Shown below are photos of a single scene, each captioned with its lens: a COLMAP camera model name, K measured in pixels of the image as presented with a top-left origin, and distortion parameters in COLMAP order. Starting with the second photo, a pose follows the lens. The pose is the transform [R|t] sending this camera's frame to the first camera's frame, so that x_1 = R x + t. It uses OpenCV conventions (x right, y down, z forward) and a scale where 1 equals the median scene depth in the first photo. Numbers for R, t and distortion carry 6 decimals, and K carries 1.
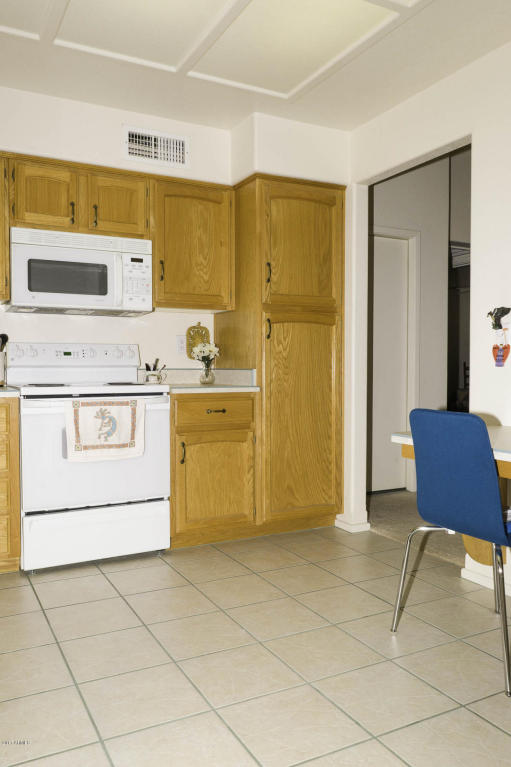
lens RADIAL K [[608.7, 0, 253.6], [0, 608.7, 379.5], [0, 0, 1]] dist [-0.007137, 0.007221]
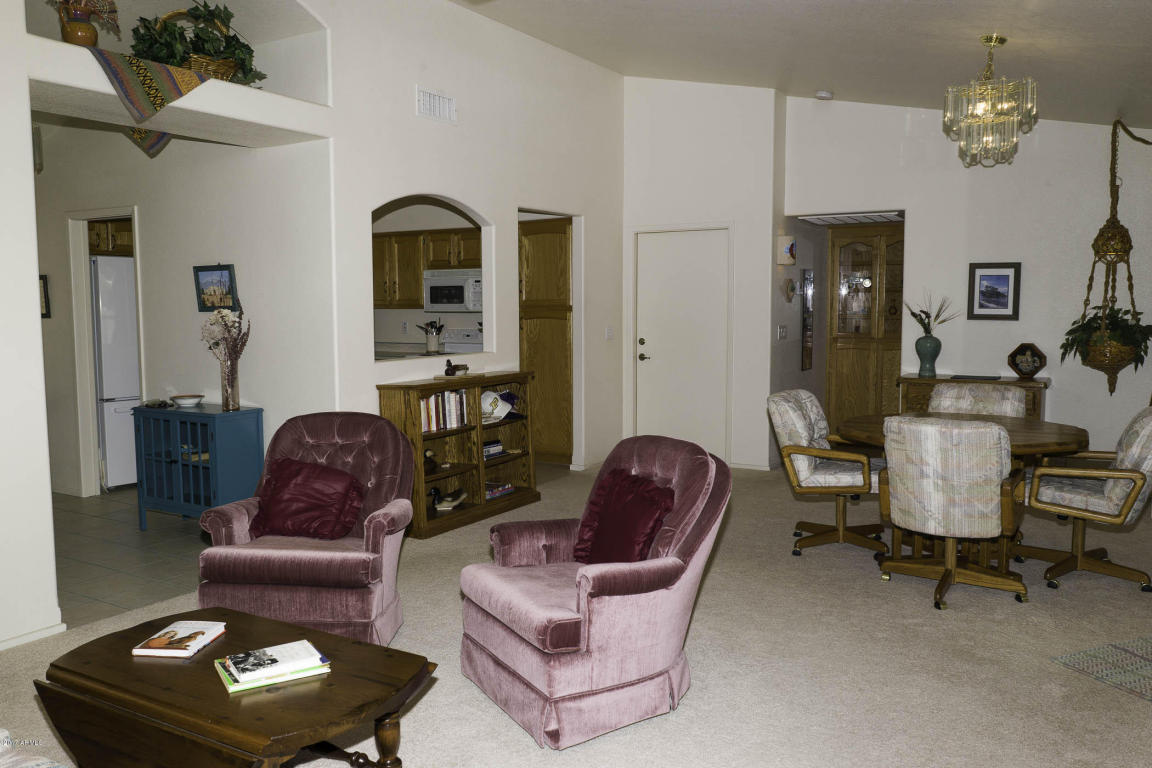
lens RADIAL K [[914.3, 0, 581.9], [0, 914.3, 383.9], [0, 0, 1]] dist [-0.007137, 0.007221]
pose [[0.523649, 0.071712, -0.848911, 2.160948], [-0.013064, 0.997010, 0.076165, -0.114250], [0.851834, -0.028793, 0.523020, -0.067256]]
